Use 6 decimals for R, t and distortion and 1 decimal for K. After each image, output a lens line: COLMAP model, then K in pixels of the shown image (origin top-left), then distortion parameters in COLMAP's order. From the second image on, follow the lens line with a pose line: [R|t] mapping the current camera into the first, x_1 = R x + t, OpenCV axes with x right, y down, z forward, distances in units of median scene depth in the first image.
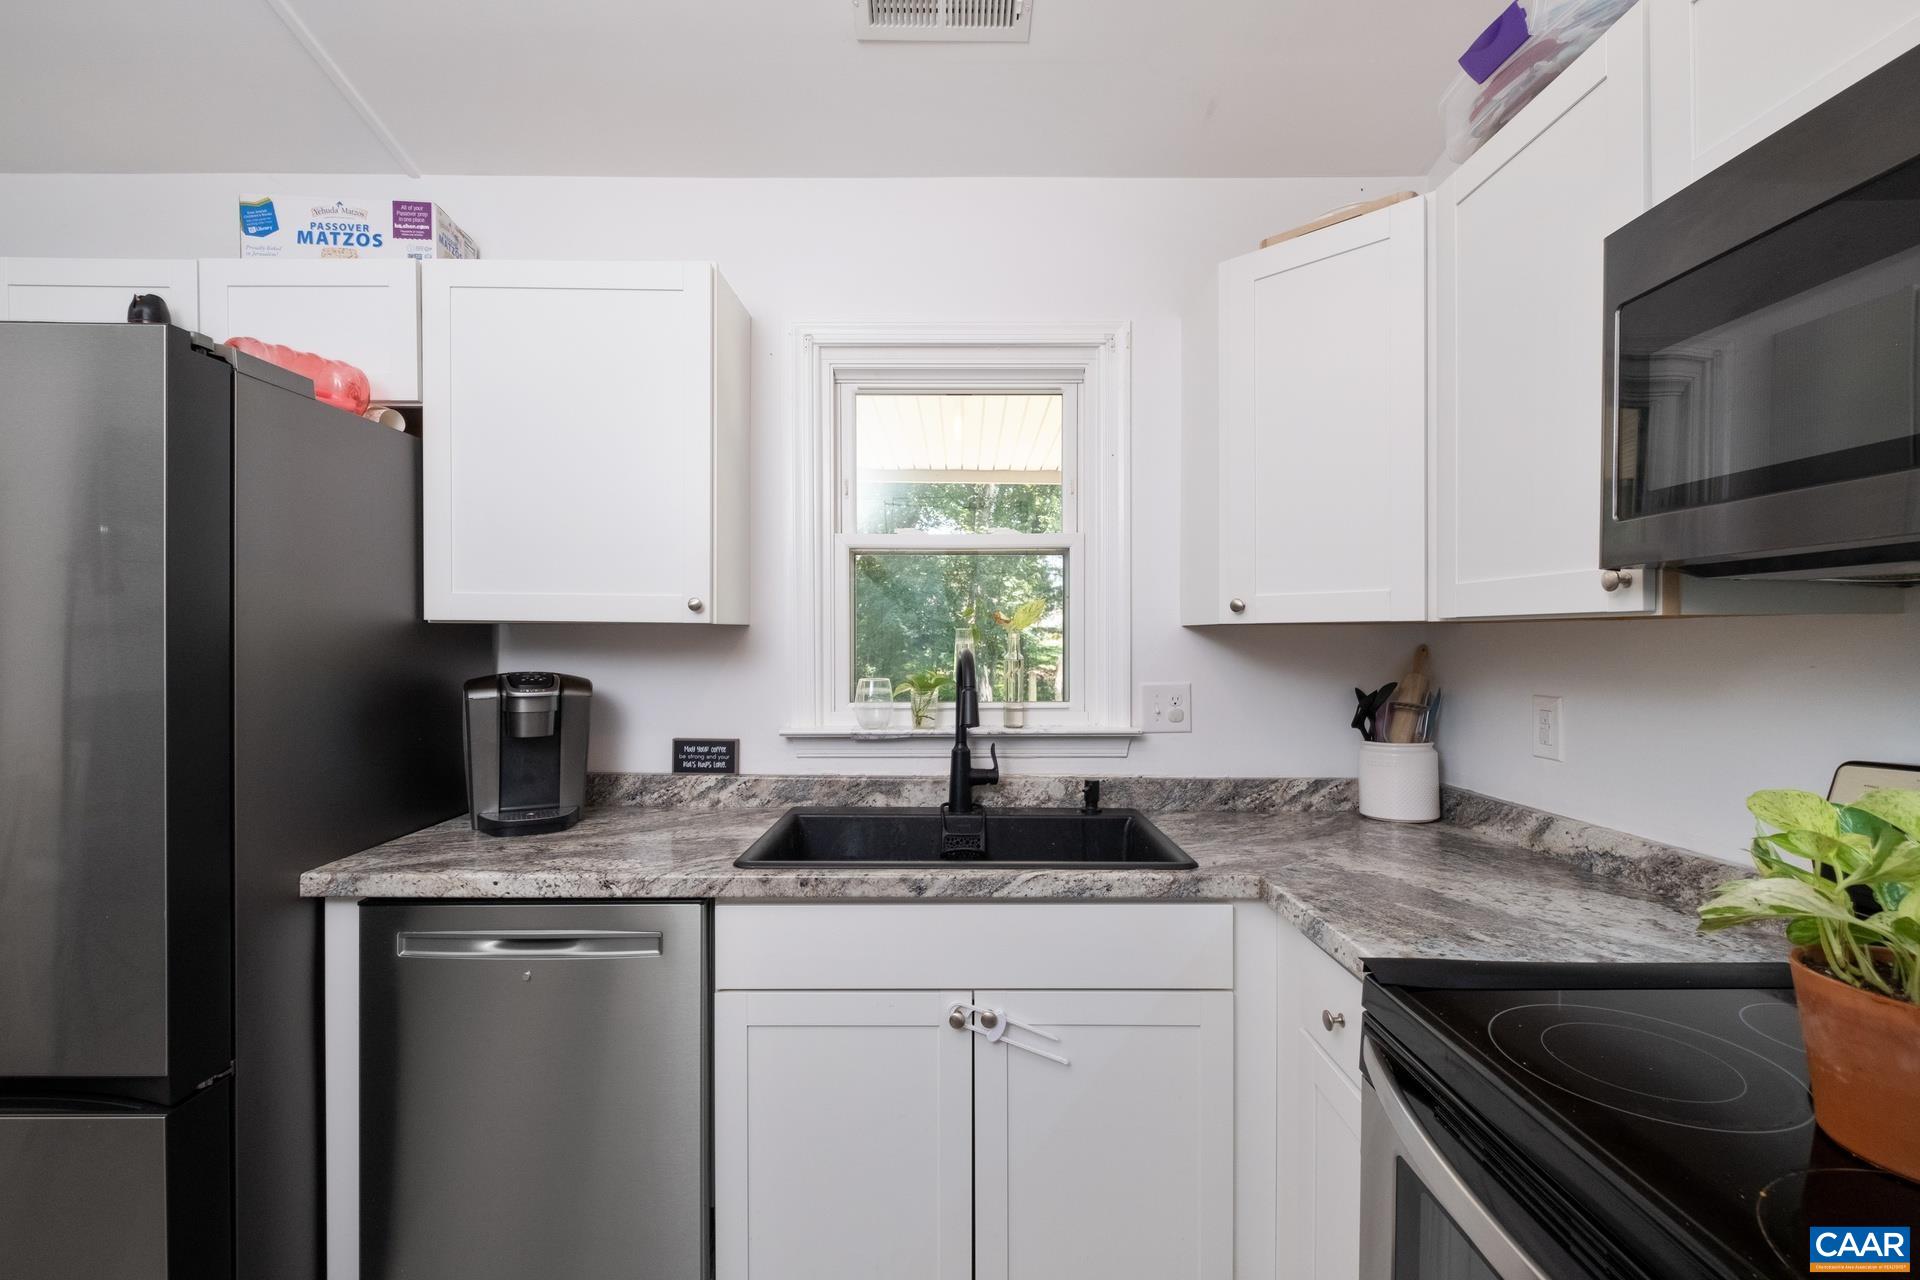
lens RADIAL K [[824.7, 0, 956.6], [0, 824.7, 644.5], [0, 0, 1]] dist [0.004362, -0.000613]
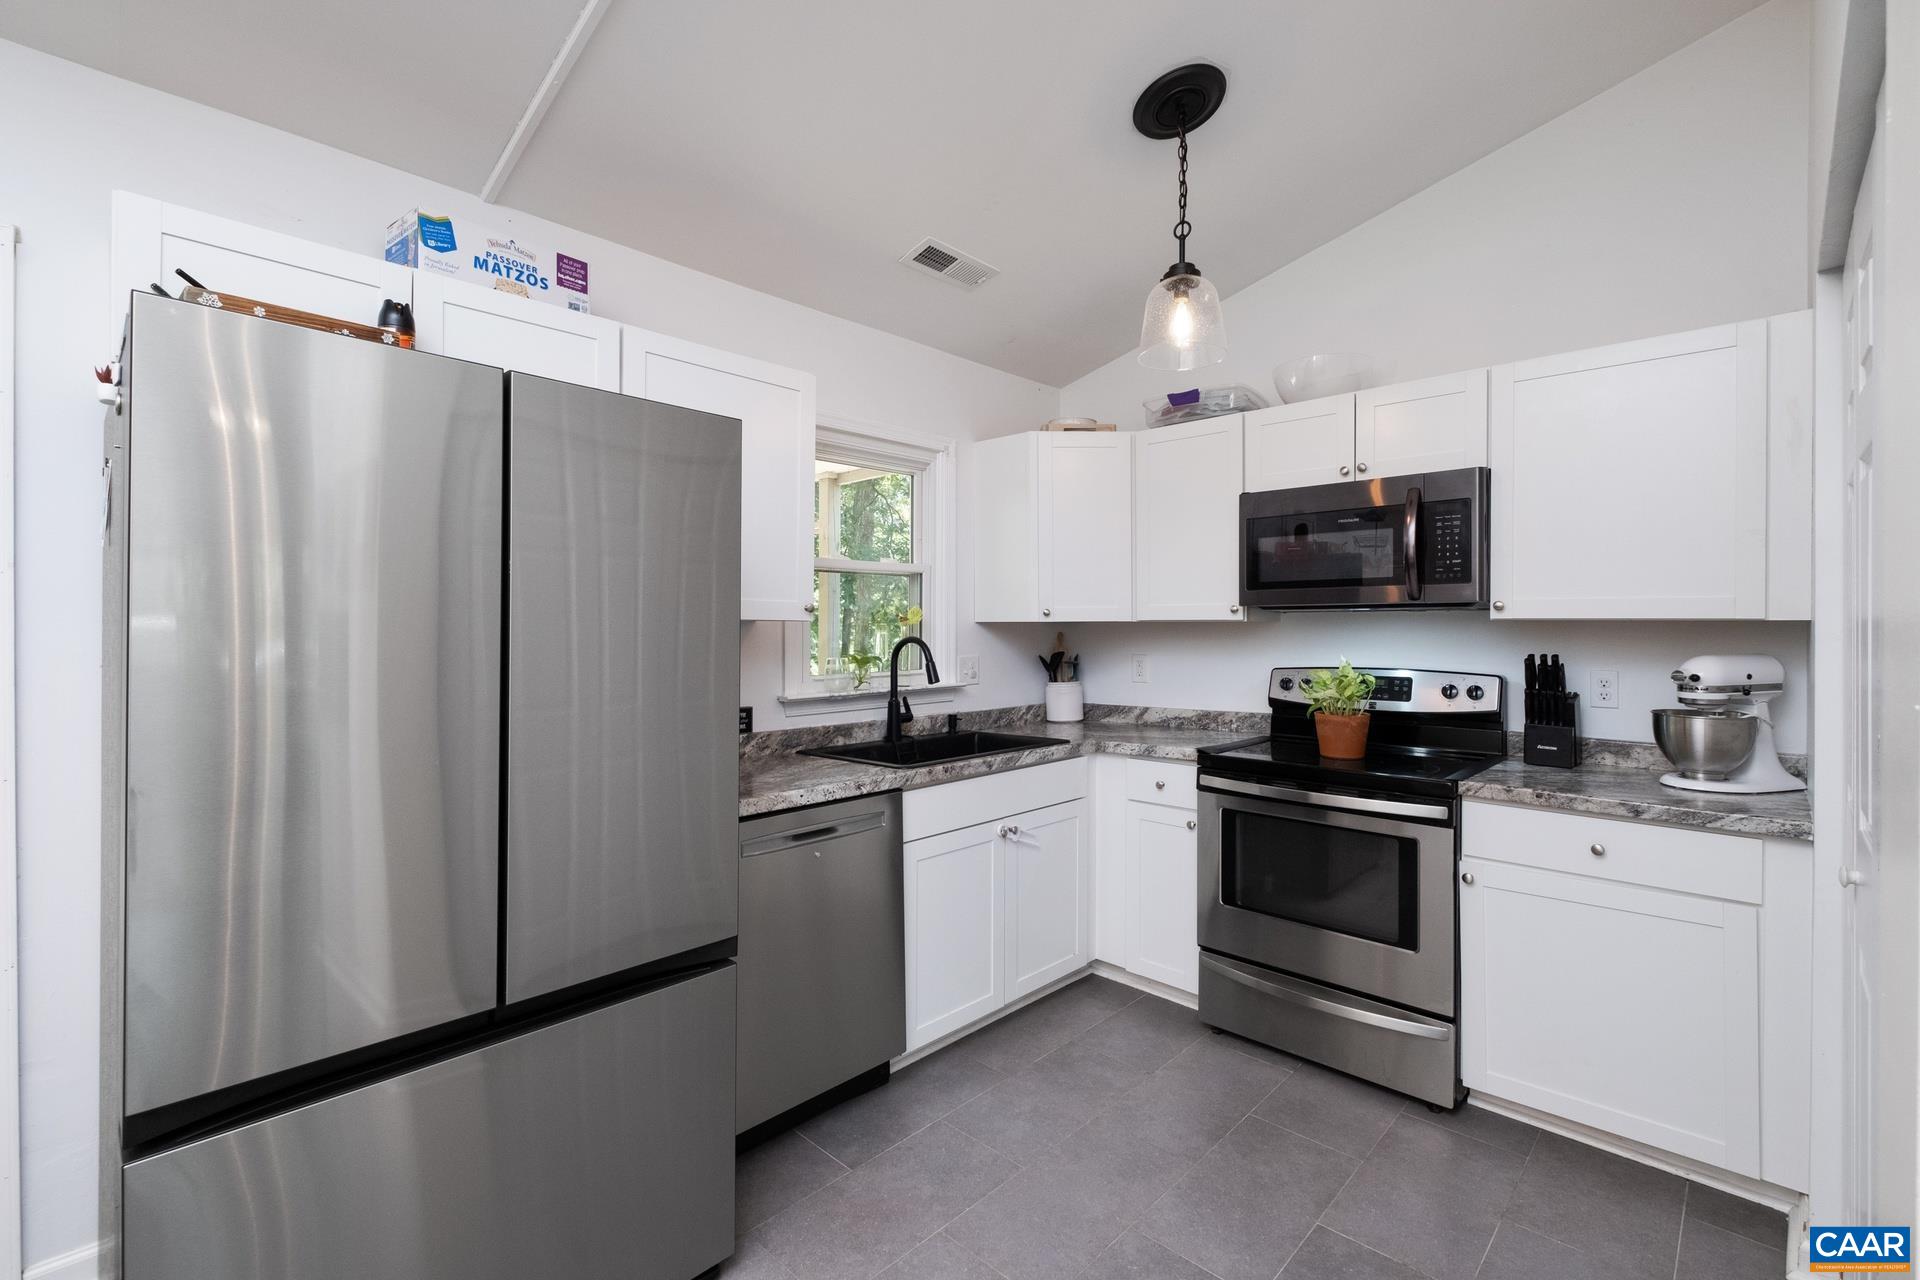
lens RADIAL K [[764.1, 0, 961.7], [0, 764.1, 630.0], [0, 0, 1]] dist [0.003800, 0.000309]
pose [[0.721558, -0.004944, 0.692336, -1.019941], [0.008833, 0.999959, -0.002065, -0.004406], [-0.692297, 0.007606, 0.721572, -0.155021]]
